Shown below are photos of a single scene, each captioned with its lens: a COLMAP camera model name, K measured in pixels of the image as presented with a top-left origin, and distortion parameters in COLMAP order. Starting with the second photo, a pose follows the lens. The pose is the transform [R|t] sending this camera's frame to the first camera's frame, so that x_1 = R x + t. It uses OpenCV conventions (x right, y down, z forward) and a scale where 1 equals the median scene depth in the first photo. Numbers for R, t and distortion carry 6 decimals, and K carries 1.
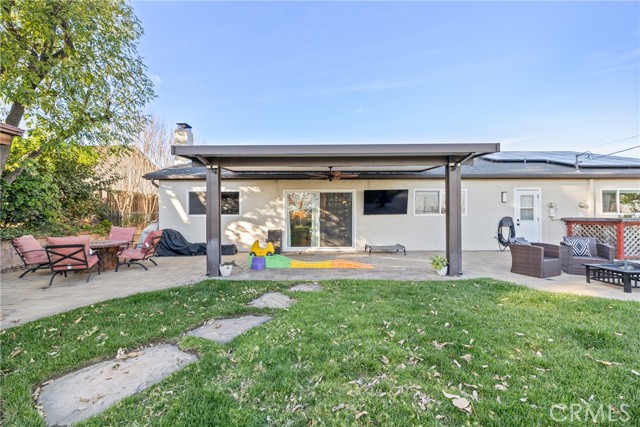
lens RADIAL K [[276.1, 0, 321.9], [0, 276.1, 212.2], [0, 0, 1]] dist [0.000895, -0.000209]
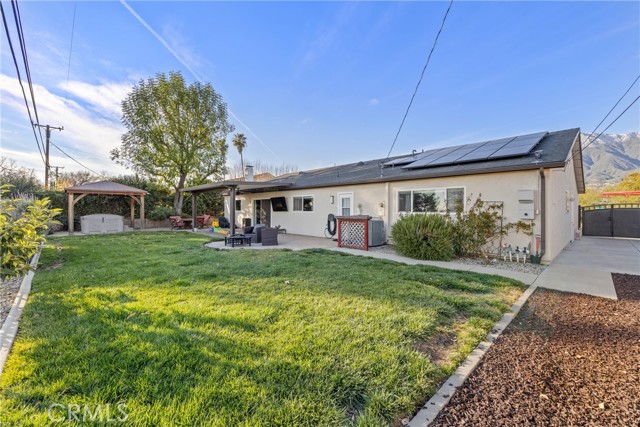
lens RADIAL K [[276.1, 0, 318.7], [0, 276.1, 212.5], [0, 0, 1]] dist [0.000895, -0.000209]
pose [[0.670586, 0.013184, -0.741714, 2.021522], [-0.009601, 0.999913, 0.009093, -0.002916], [0.741769, 0.001024, 0.670654, 0.022396]]
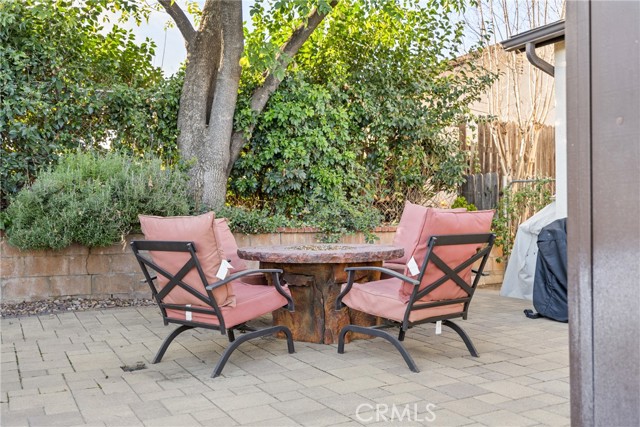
lens RADIAL K [[614.7, 0, 320.7], [0, 614.7, 211.7], [0, 0, 1]] dist [-0.003357, 0.000000]
pose [[0.460948, -0.000452, -0.887427, -0.168133], [0.003908, 0.999991, 0.001520, 0.059474], [0.887418, -0.004168, 0.460946, 0.587079]]
